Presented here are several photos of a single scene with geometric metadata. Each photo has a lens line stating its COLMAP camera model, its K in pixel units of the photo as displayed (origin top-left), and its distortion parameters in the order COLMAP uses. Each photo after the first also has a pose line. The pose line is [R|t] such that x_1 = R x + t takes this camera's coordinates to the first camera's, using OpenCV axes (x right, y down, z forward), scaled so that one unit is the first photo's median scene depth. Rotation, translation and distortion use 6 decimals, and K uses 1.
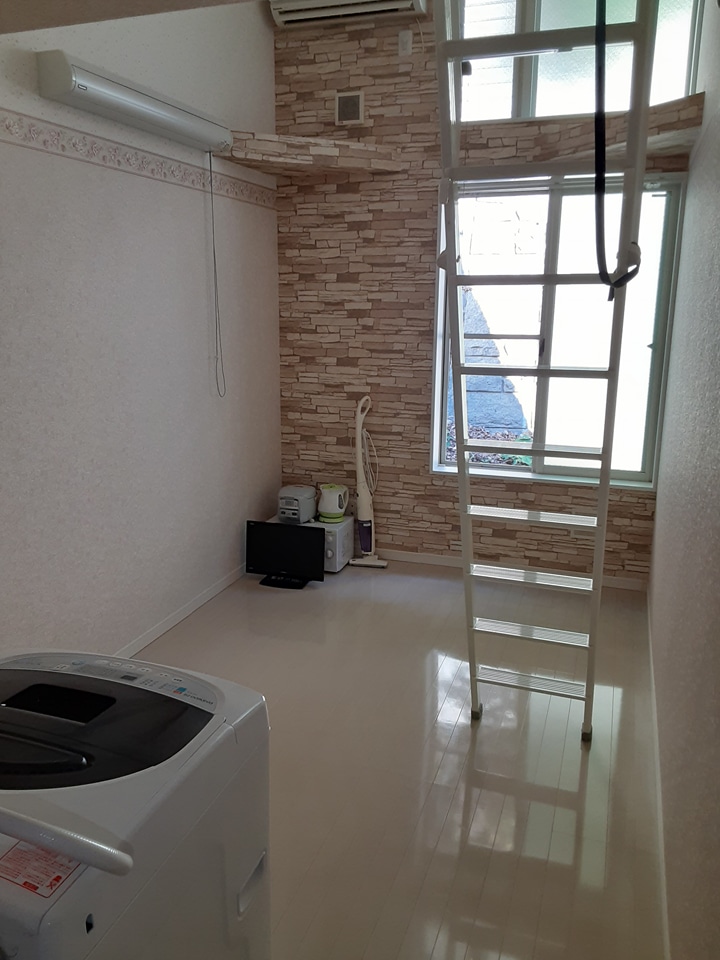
lens RADIAL K [[760.8, 0, 357.8], [0, 760.8, 478.7], [0, 0, 1]] dist [0.003364, -0.015183]
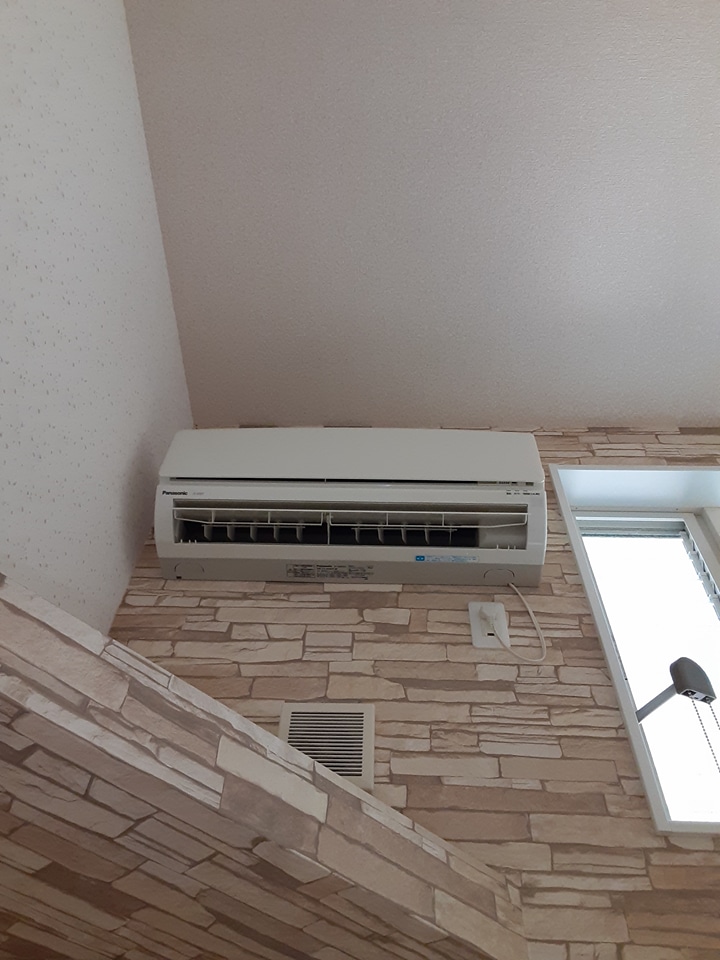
lens RADIAL K [[760.8, 0, 336.4], [0, 760.8, 476.7], [0, 0, 1]] dist [0.003364, -0.015183]
pose [[0.952176, 0.274819, 0.133551, -0.079143], [0.024897, 0.365850, -0.930341, -0.248235], [-0.304535, 0.889173, 0.341511, 0.818550]]
